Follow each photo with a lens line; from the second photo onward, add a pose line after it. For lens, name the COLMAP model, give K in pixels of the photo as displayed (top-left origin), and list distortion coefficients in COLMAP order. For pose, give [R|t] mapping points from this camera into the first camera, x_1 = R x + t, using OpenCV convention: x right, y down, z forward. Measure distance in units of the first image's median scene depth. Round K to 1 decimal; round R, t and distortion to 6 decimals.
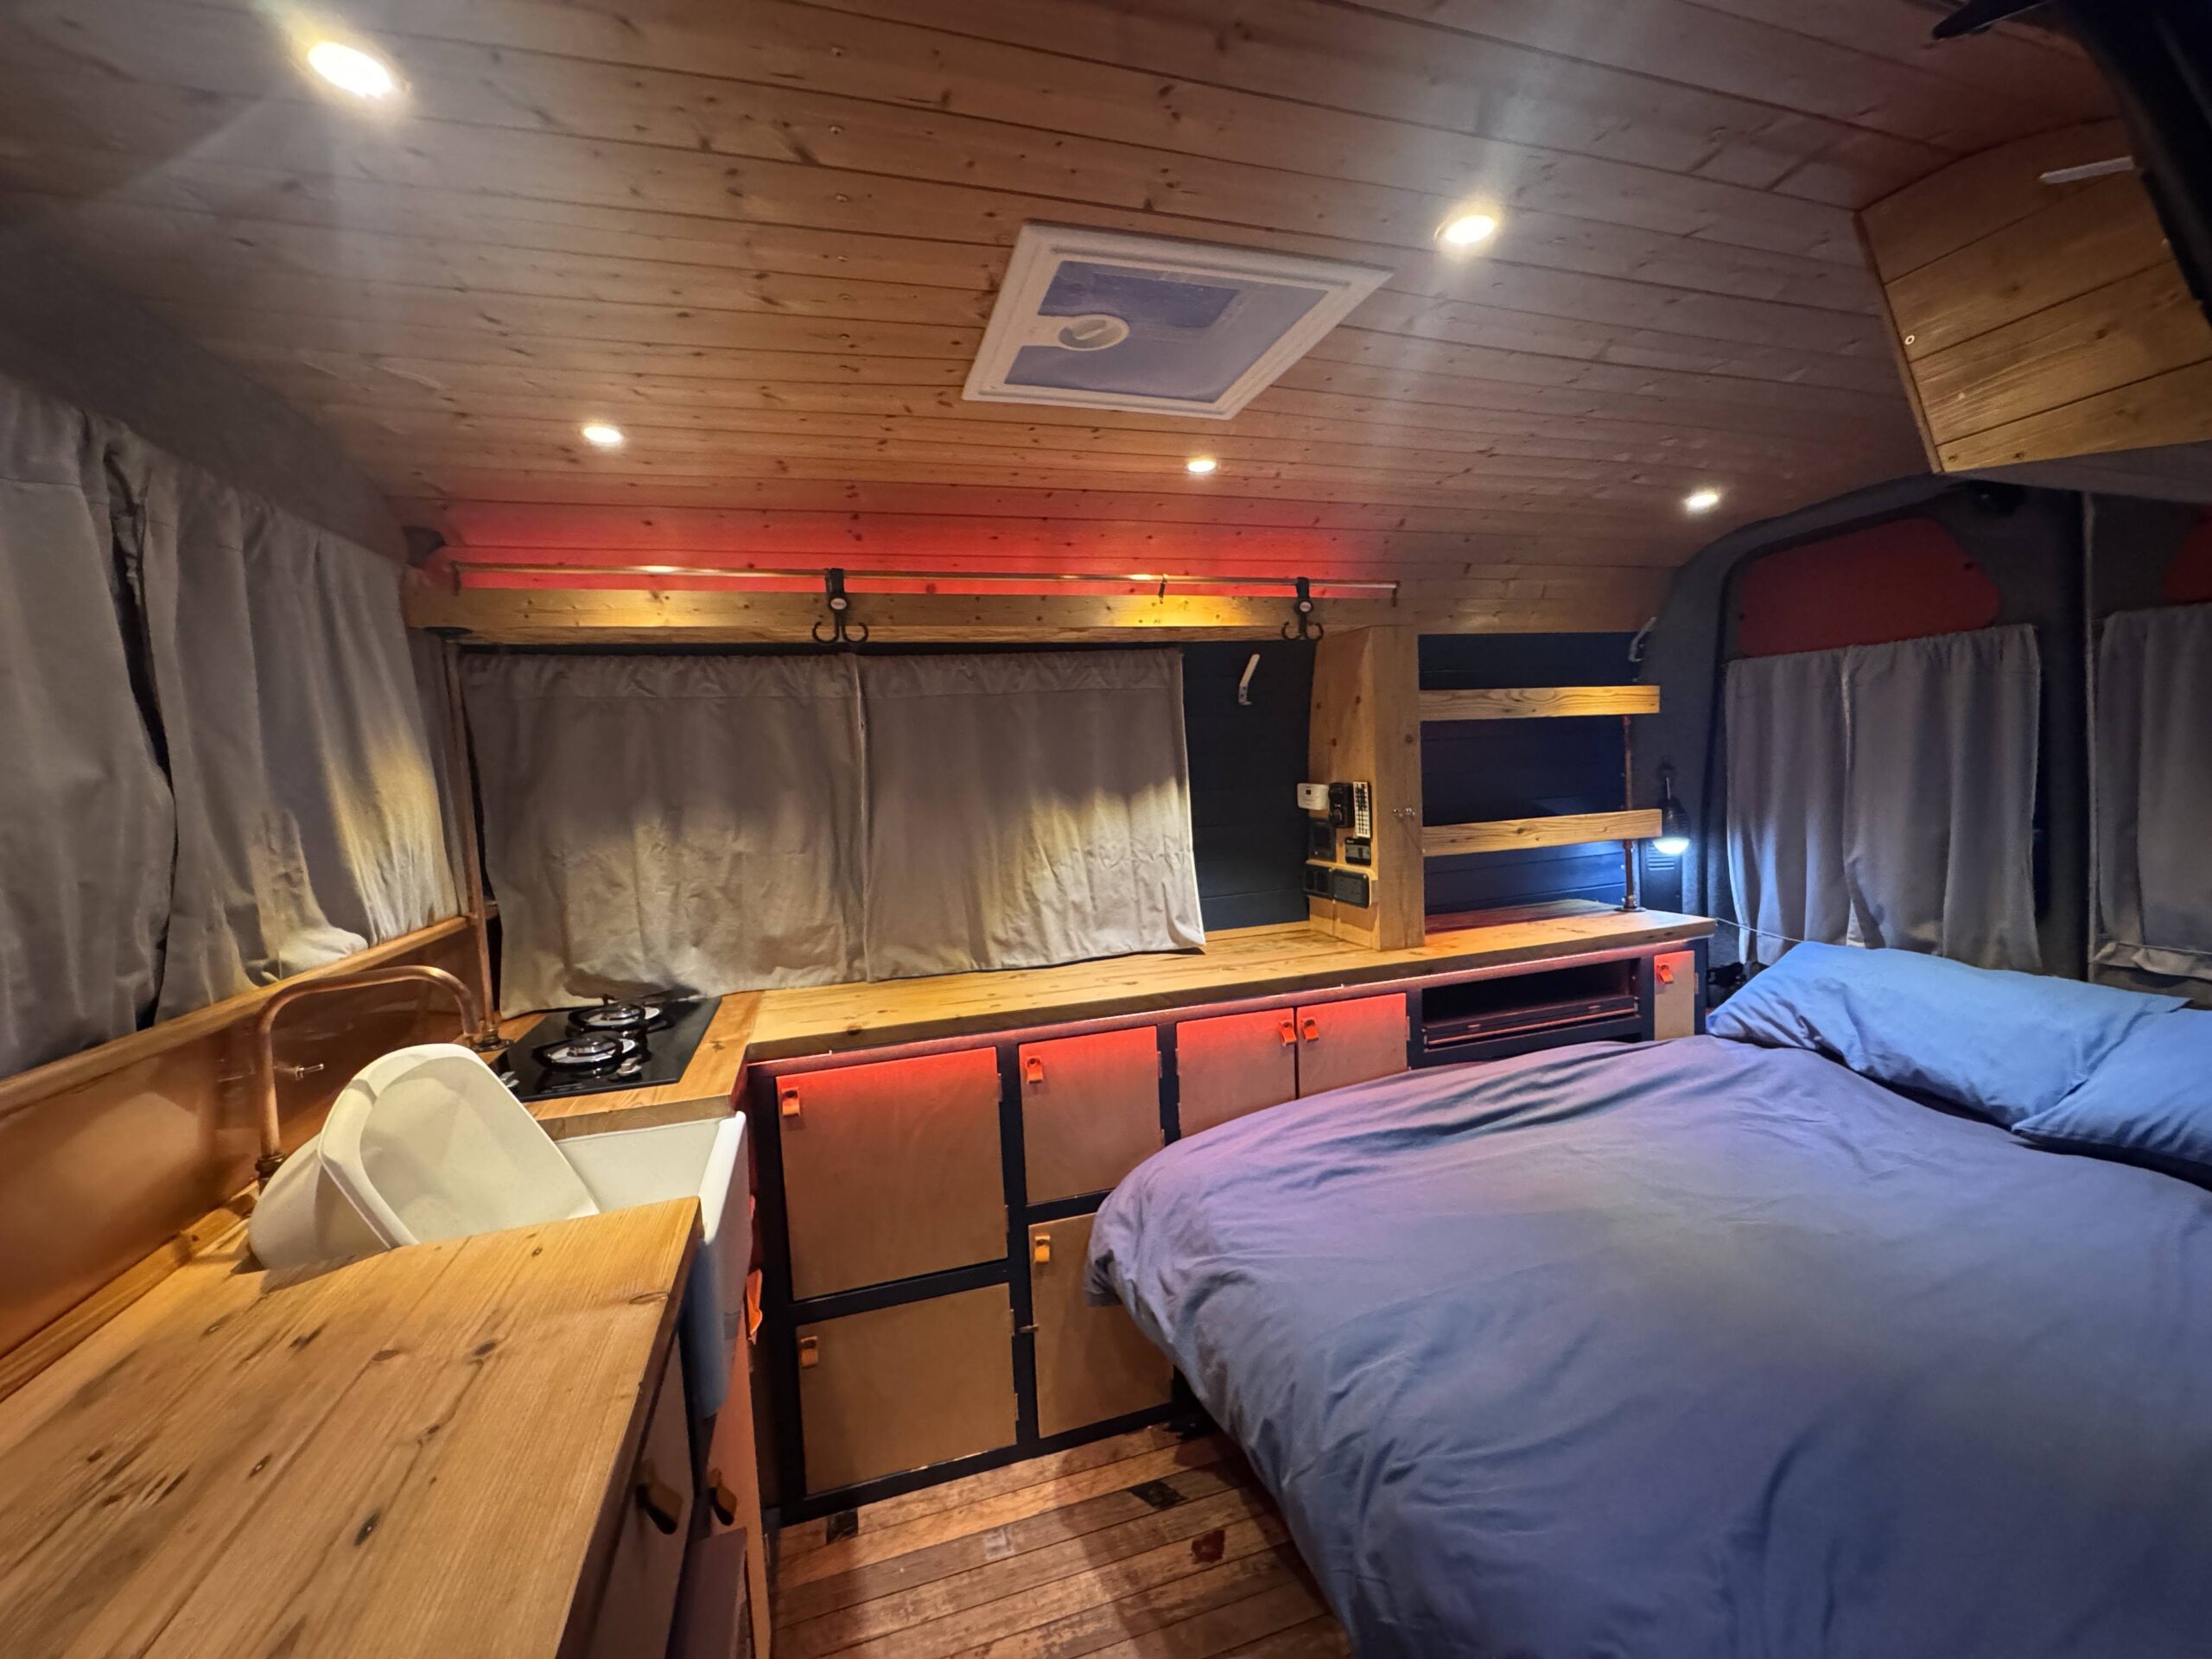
lens RADIAL K [[888.5, 0, 1106.0], [0, 888.5, 829.5], [0, 0, 1]] dist [-0.000702, 0.000085]
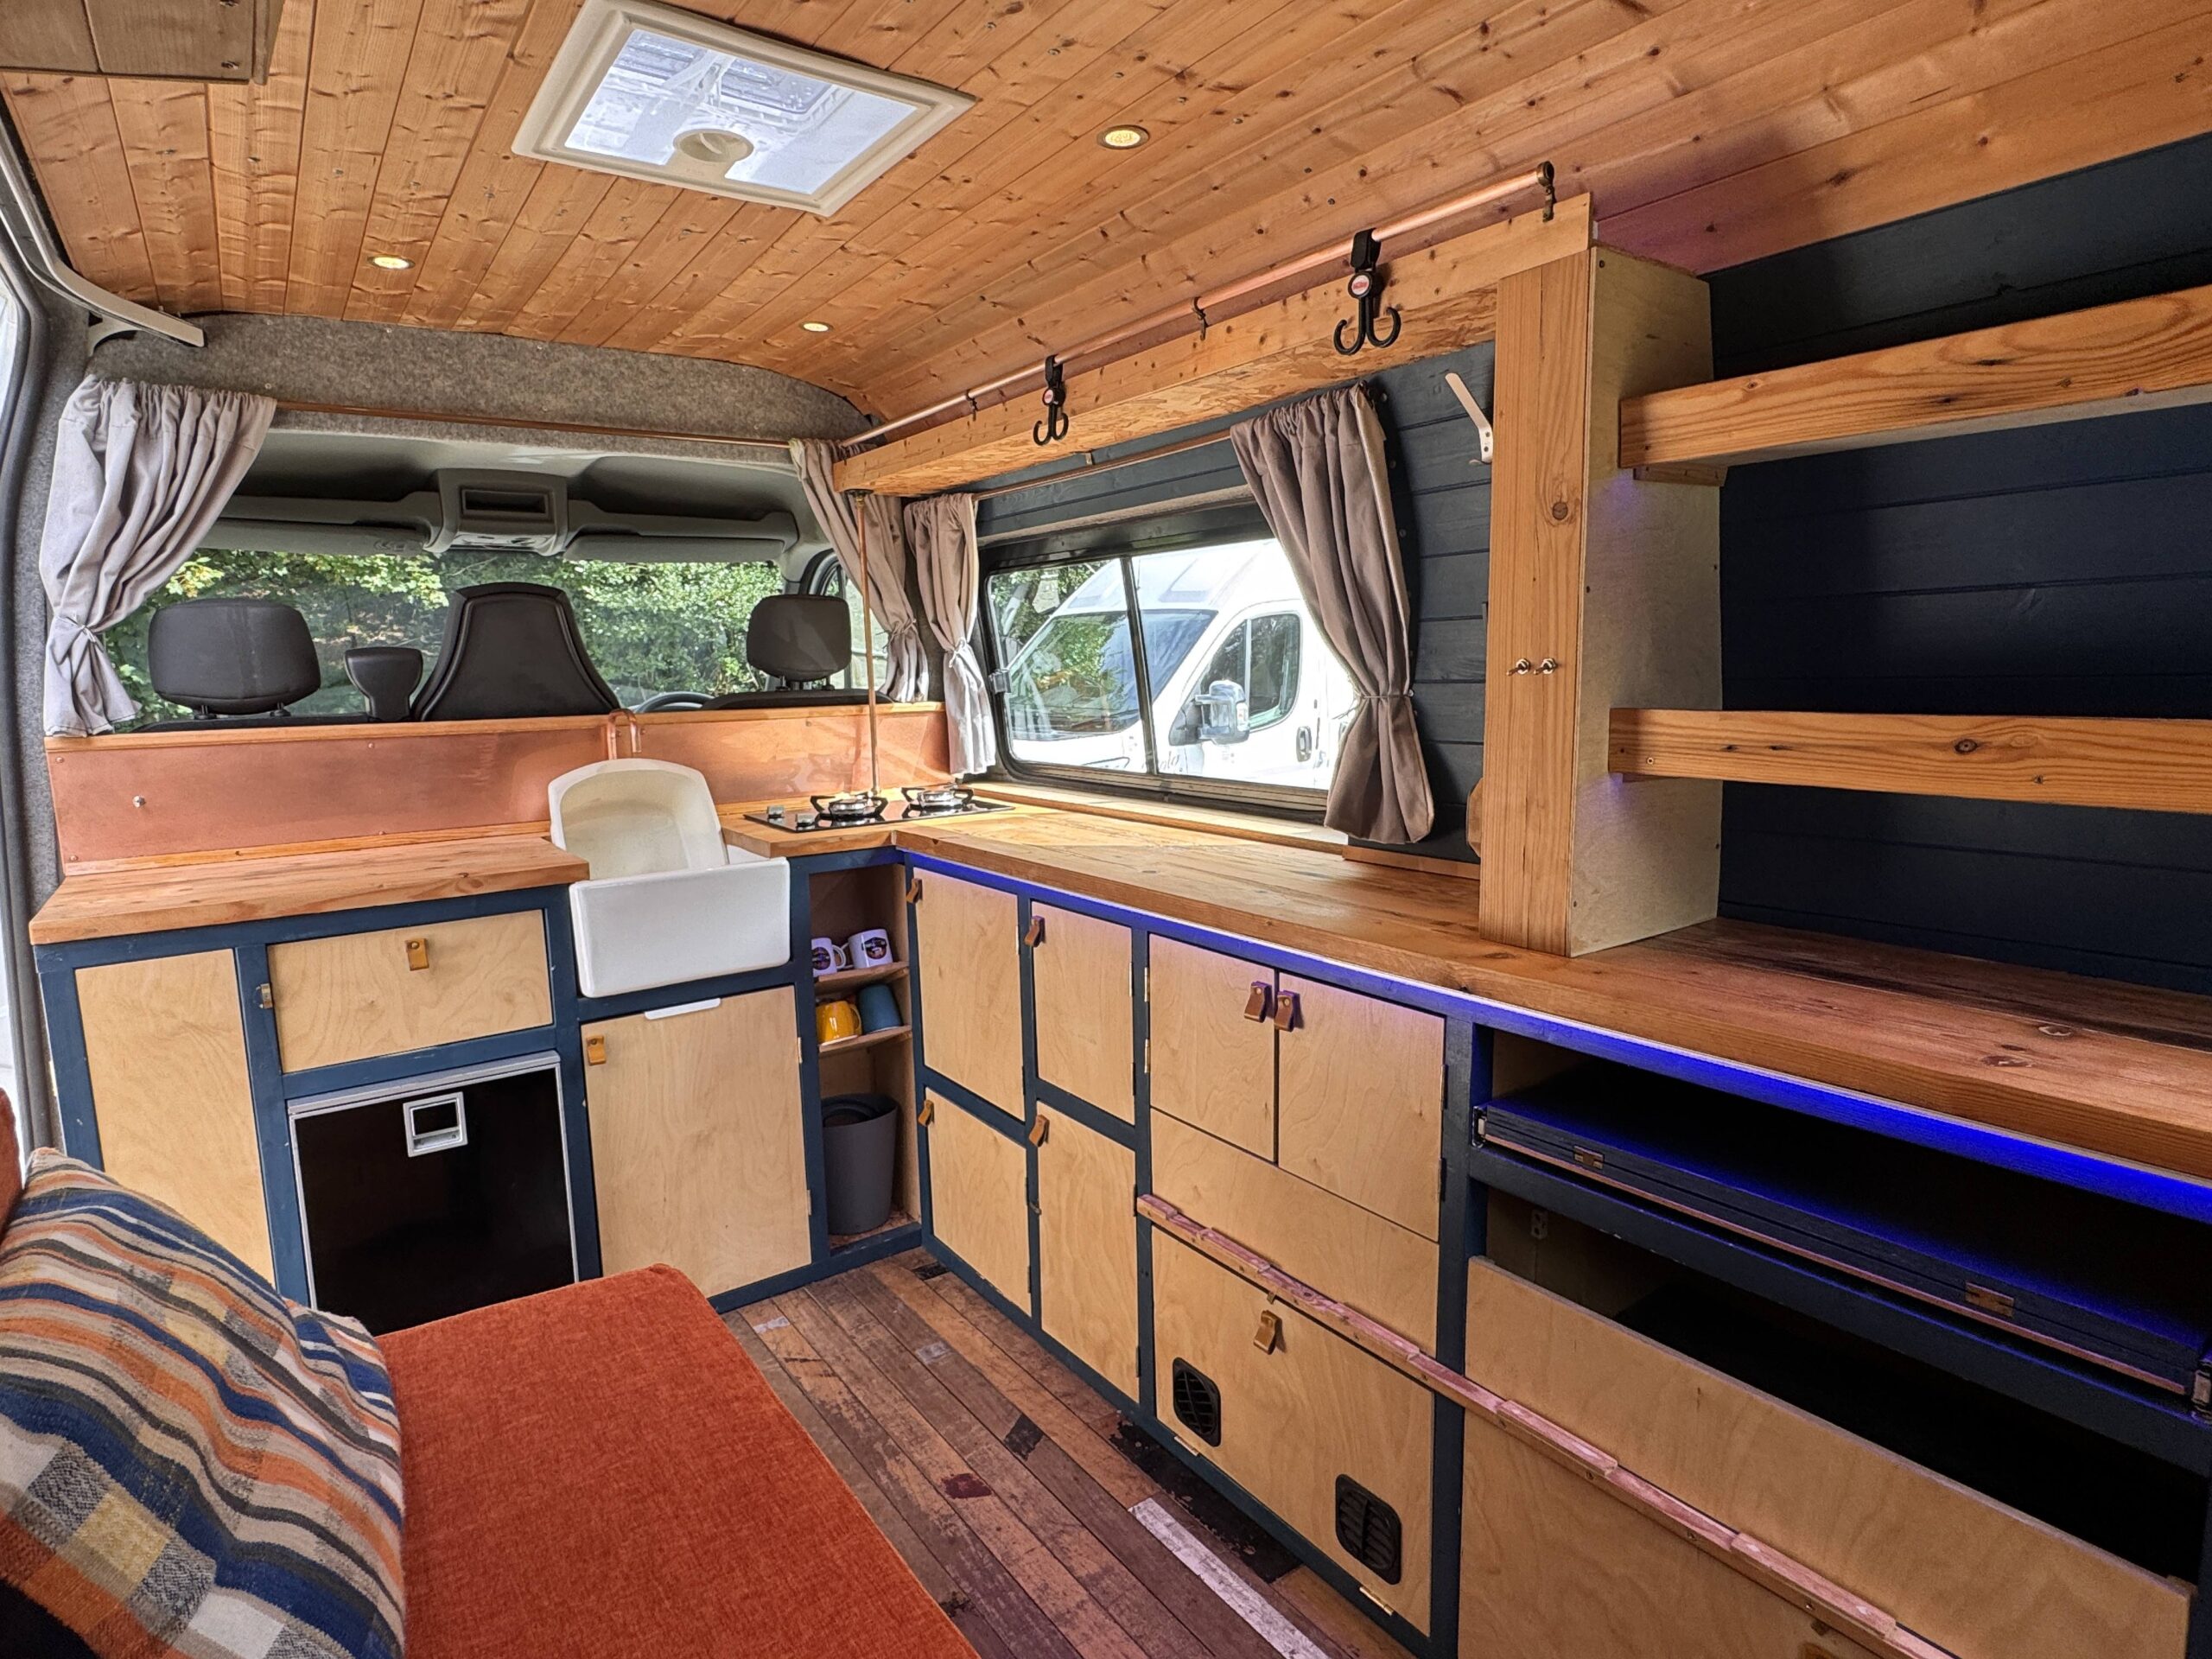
lens RADIAL K [[1177.1, 0, 1106.0], [0, 1177.1, 829.5], [0, 0, 1]] dist [0.001123, 0.000171]
pose [[0.326440, 0.171347, -0.929557, 1.006398], [-0.062586, 0.985192, 0.159624, -0.024578], [0.943144, 0.006069, 0.332330, 0.657185]]
